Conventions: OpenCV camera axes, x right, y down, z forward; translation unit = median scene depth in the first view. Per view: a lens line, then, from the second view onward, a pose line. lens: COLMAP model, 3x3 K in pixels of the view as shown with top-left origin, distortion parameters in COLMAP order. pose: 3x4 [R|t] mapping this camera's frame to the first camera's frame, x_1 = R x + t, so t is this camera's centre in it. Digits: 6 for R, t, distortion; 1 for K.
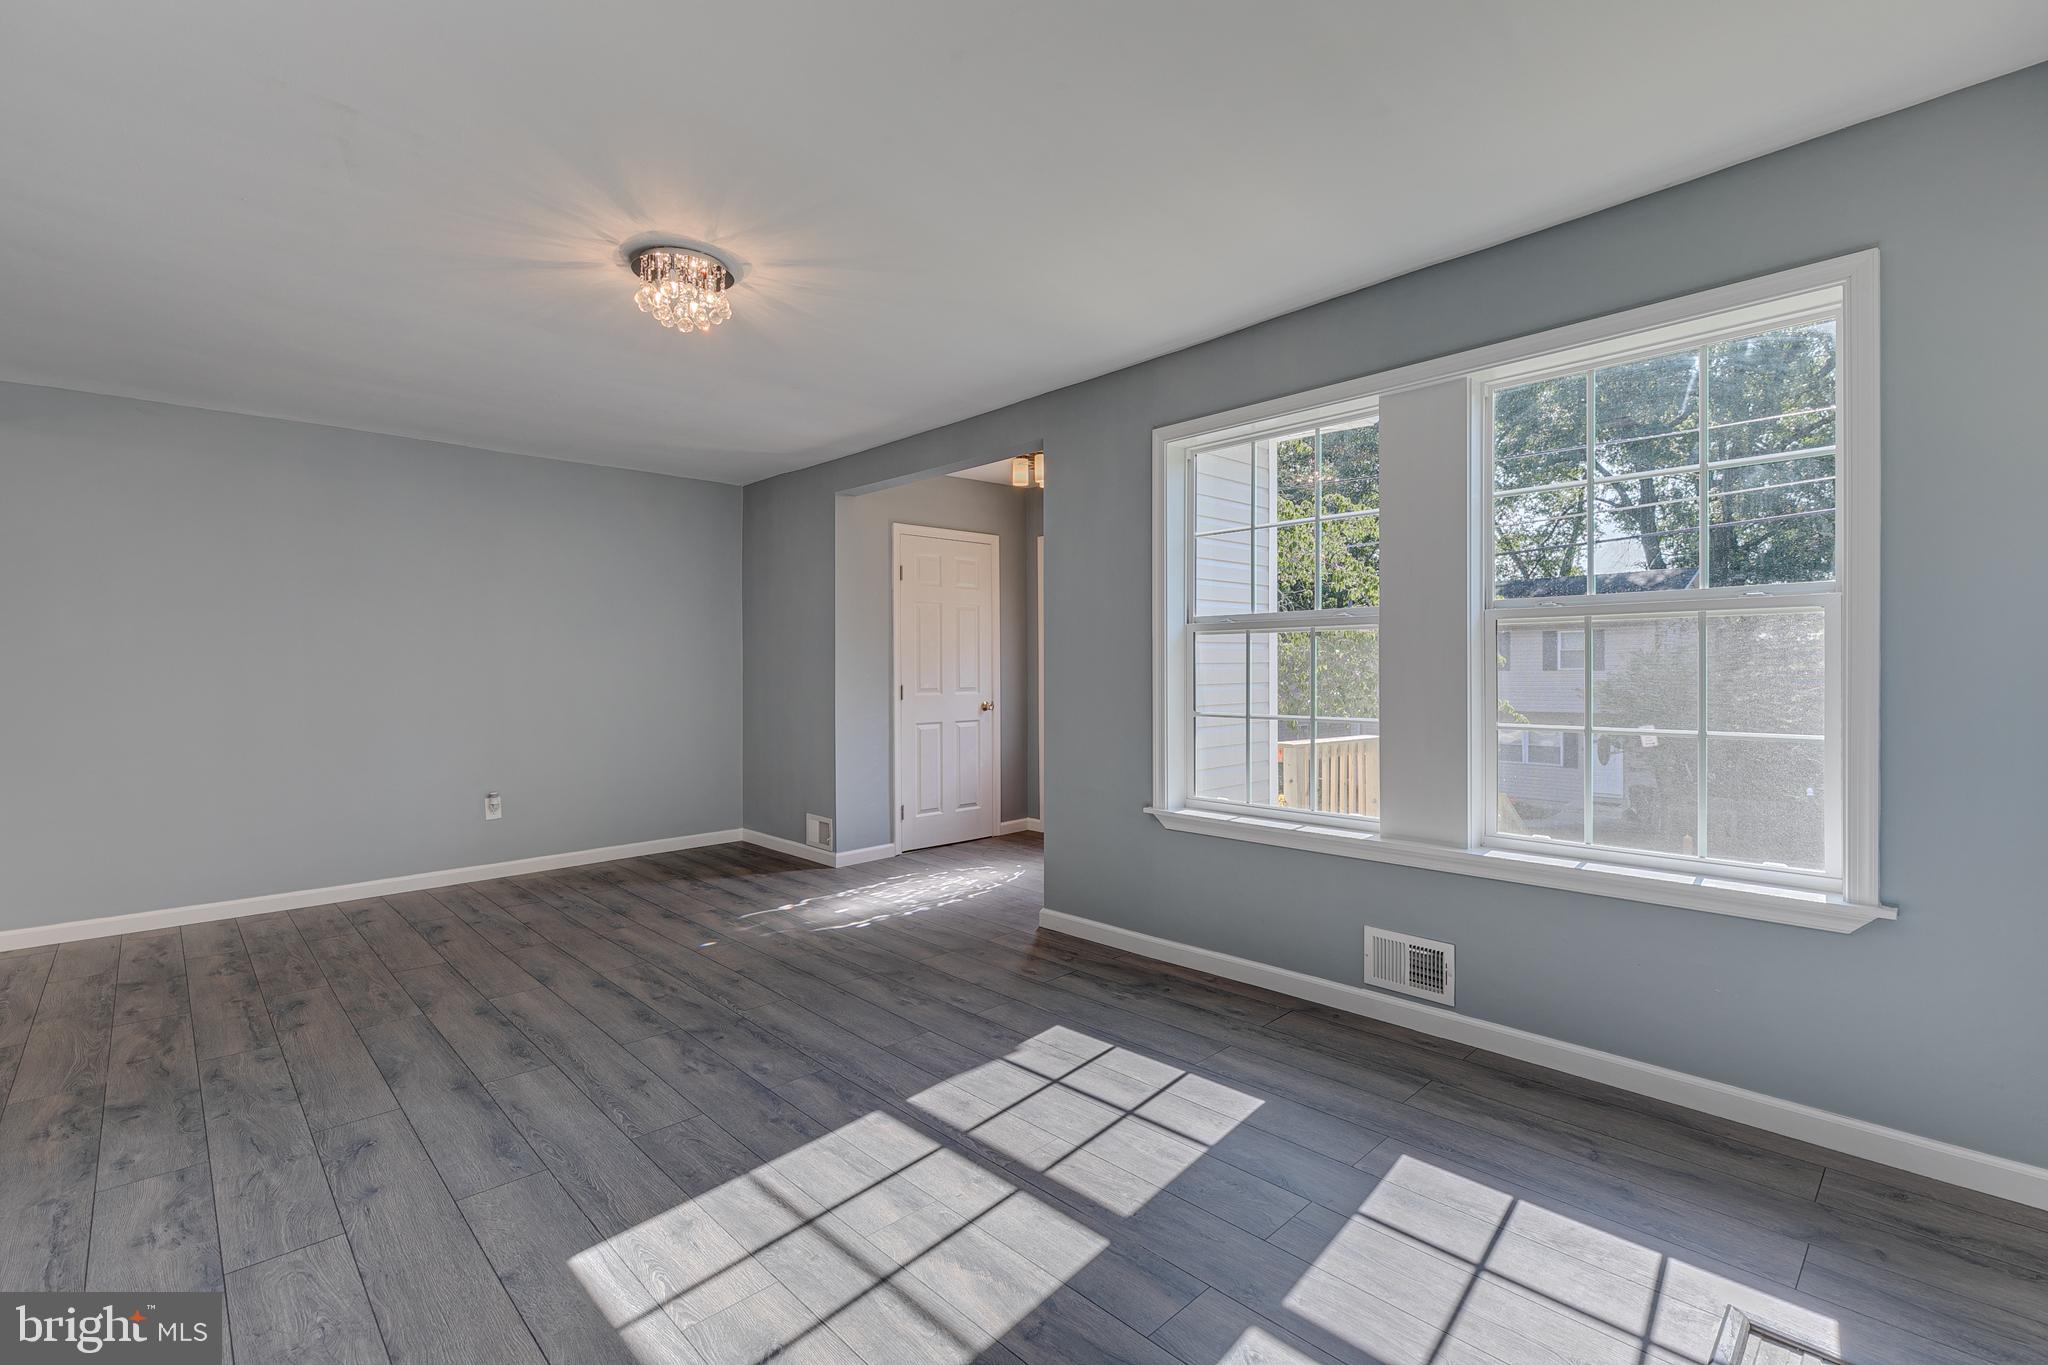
lens RADIAL K [[912.2, 0, 1032.9], [0, 912.2, 671.0], [0, 0, 1]] dist [0.002654, 0.000228]
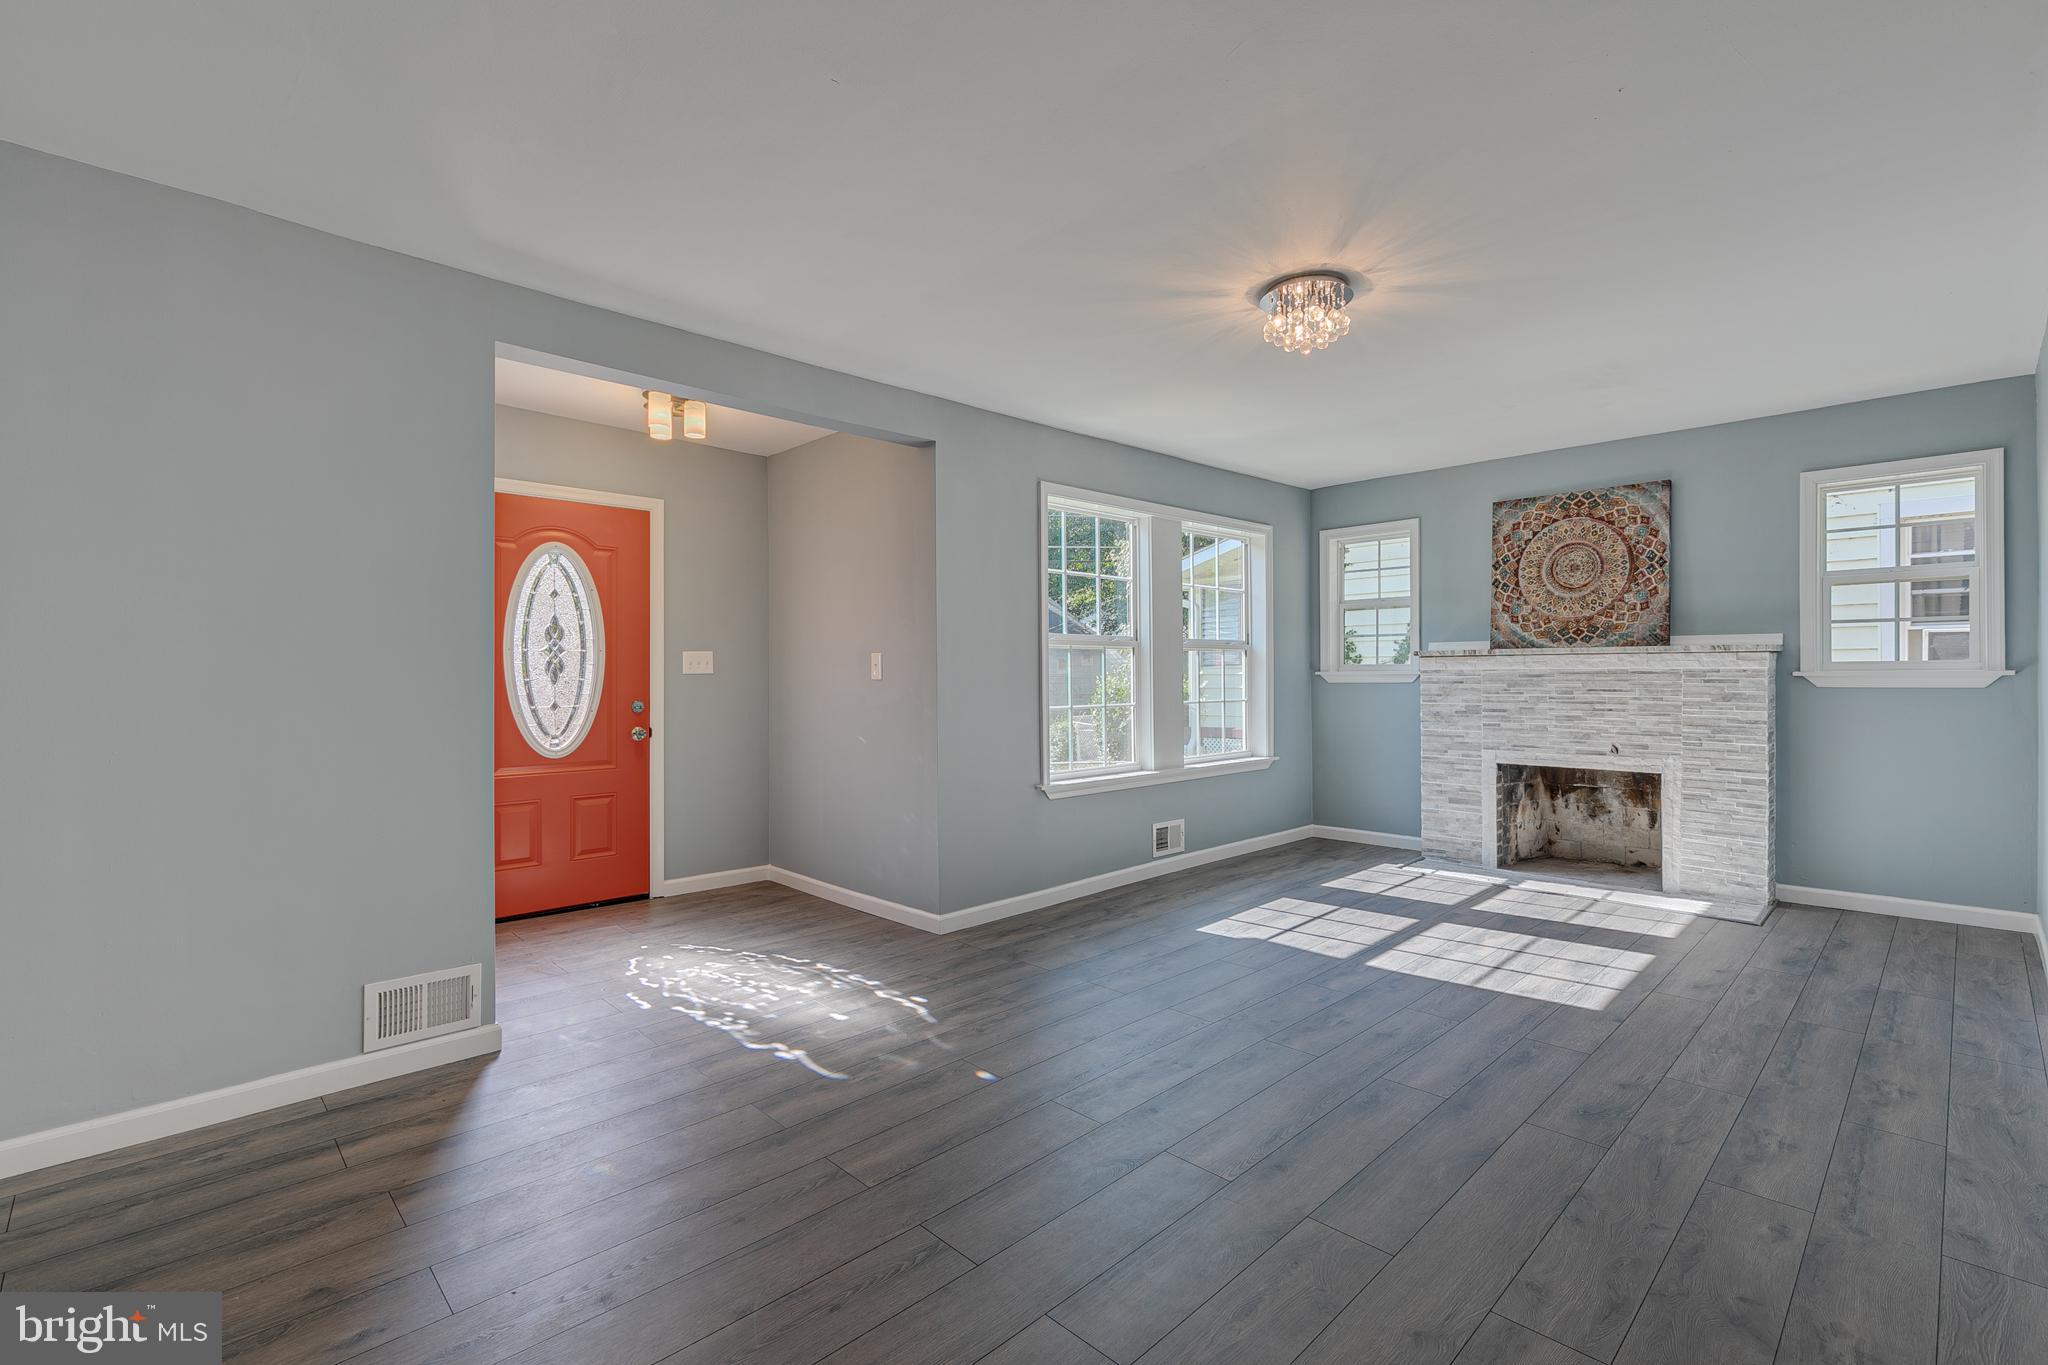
lens RADIAL K [[911.9, 0, 1036.9], [0, 911.9, 673.8], [0, 0, 1]] dist [0.011451, -0.004563]
pose [[-0.009136, 0.007362, 0.999931, -1.574328], [0.011039, 0.999913, -0.007261, 0.008214], [-0.999897, 0.010972, -0.009217, 1.443819]]
